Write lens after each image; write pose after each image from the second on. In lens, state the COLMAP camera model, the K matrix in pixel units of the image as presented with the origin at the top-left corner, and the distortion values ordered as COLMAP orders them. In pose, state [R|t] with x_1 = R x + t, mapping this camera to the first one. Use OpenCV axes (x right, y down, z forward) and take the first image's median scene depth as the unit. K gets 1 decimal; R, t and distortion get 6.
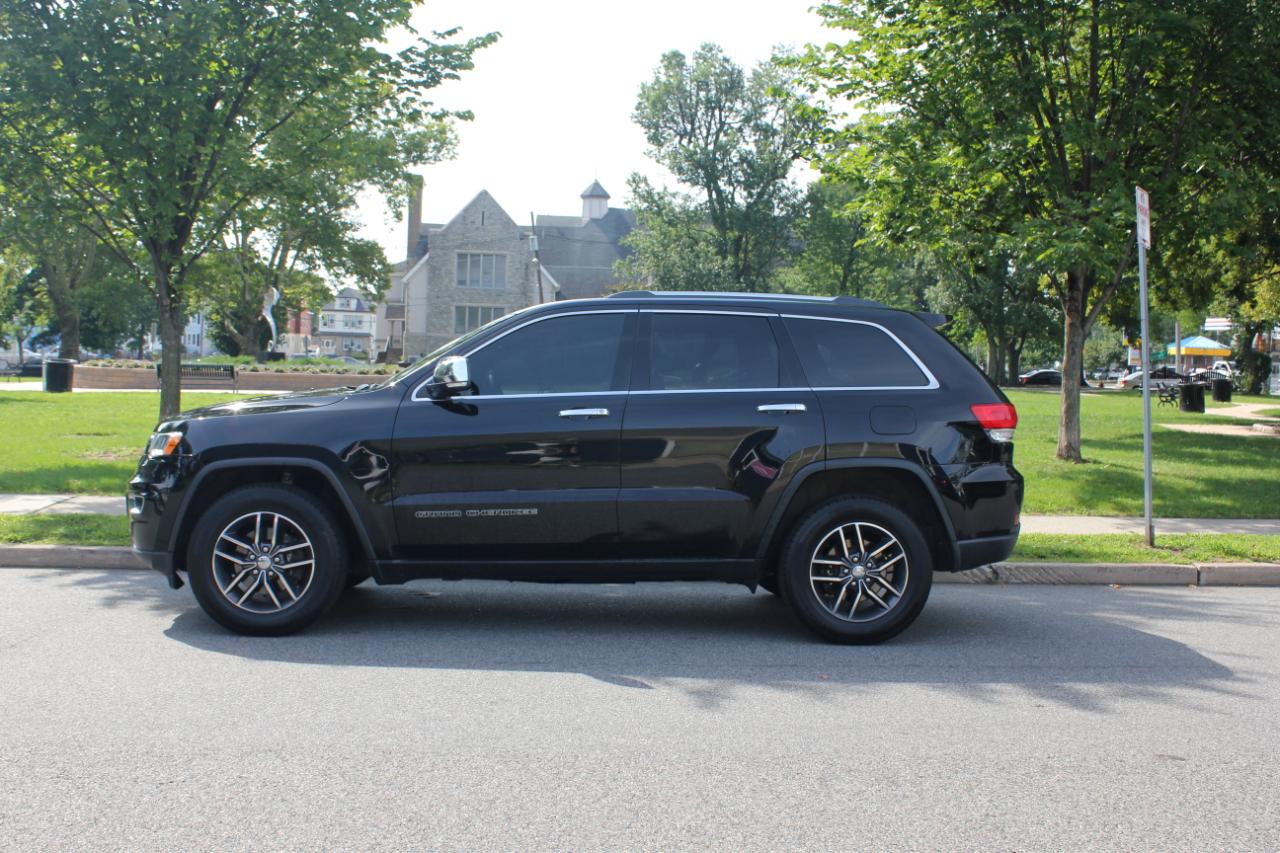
lens RADIAL K [[1625.7, 0, 690.5], [0, 1625.7, 390.8], [0, 0, 1]] dist [-0.109819, 0.085427]
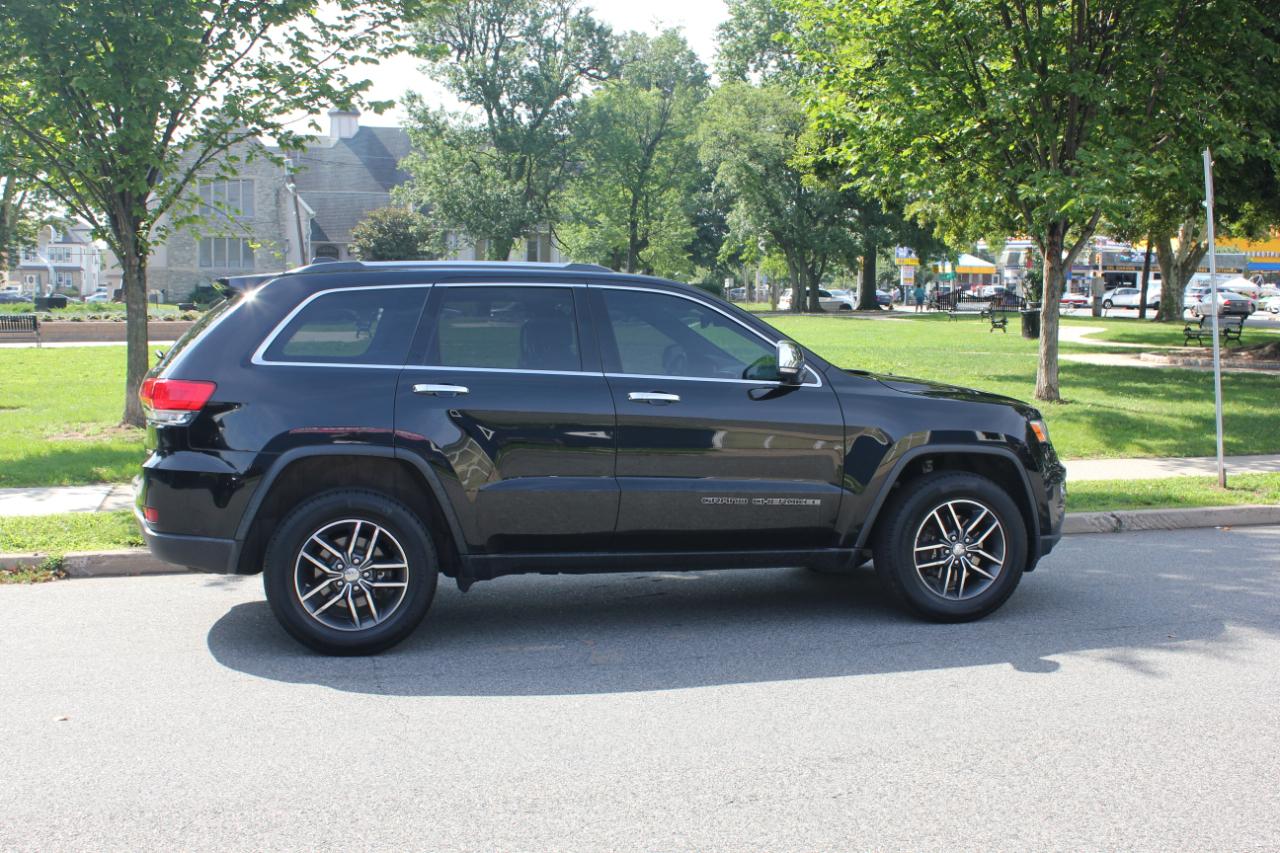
lens RADIAL K [[1754.2, 0, 641.8], [0, 1754.2, 427.2], [0, 0, 1]] dist [-0.054271, 0.043761]
pose [[0.970128, -0.038980, 0.239443, -0.156295], [0.021097, 0.996823, 0.076803, -0.017209], [-0.241676, -0.069457, 0.967868, -0.009964]]
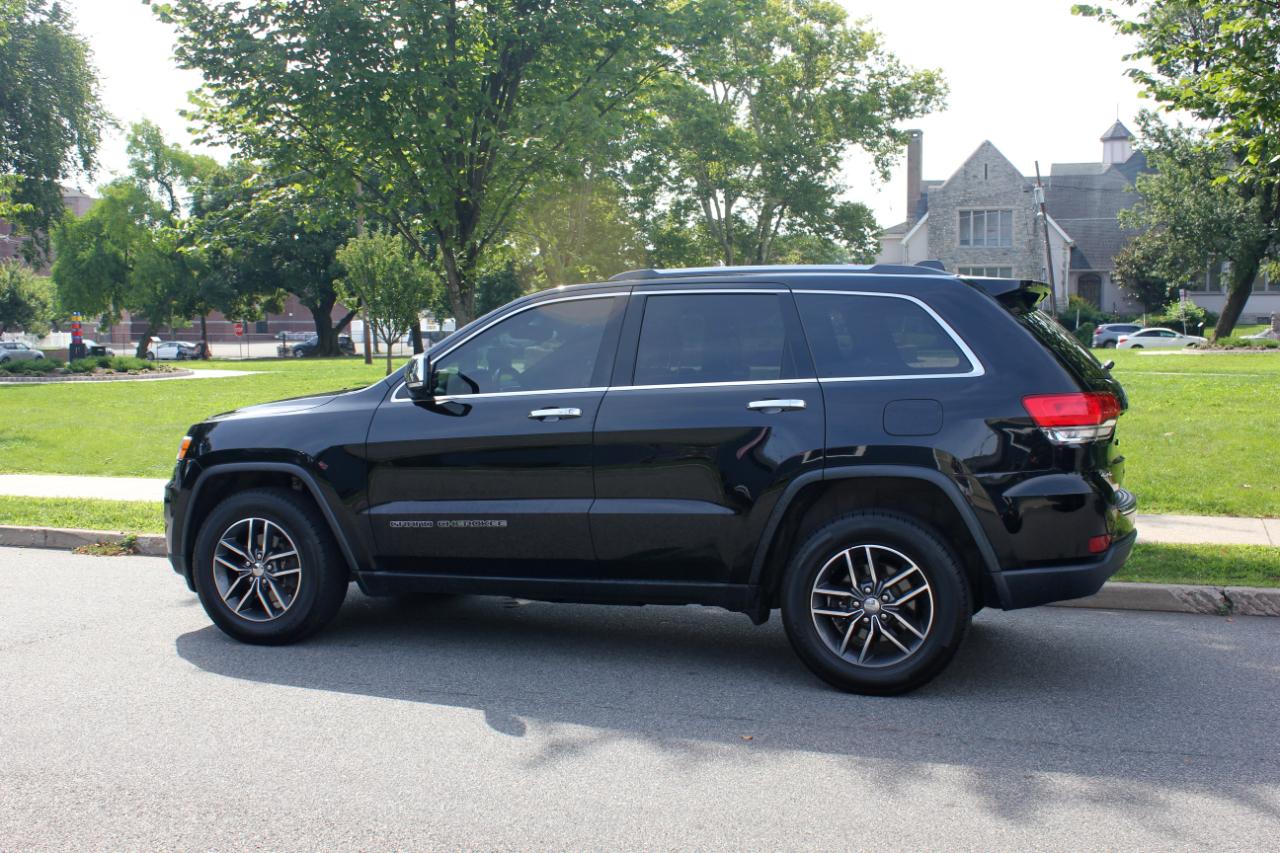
lens RADIAL K [[1650.5, 0, 636.5], [0, 1650.5, 432.3], [0, 0, 1]] dist [-0.054446, 0.137404]
pose [[0.899326, -0.000919, -0.437278, 0.112021], [0.022850, 0.998730, 0.044896, -0.004640], [0.436682, -0.050368, 0.898205, 0.065255]]
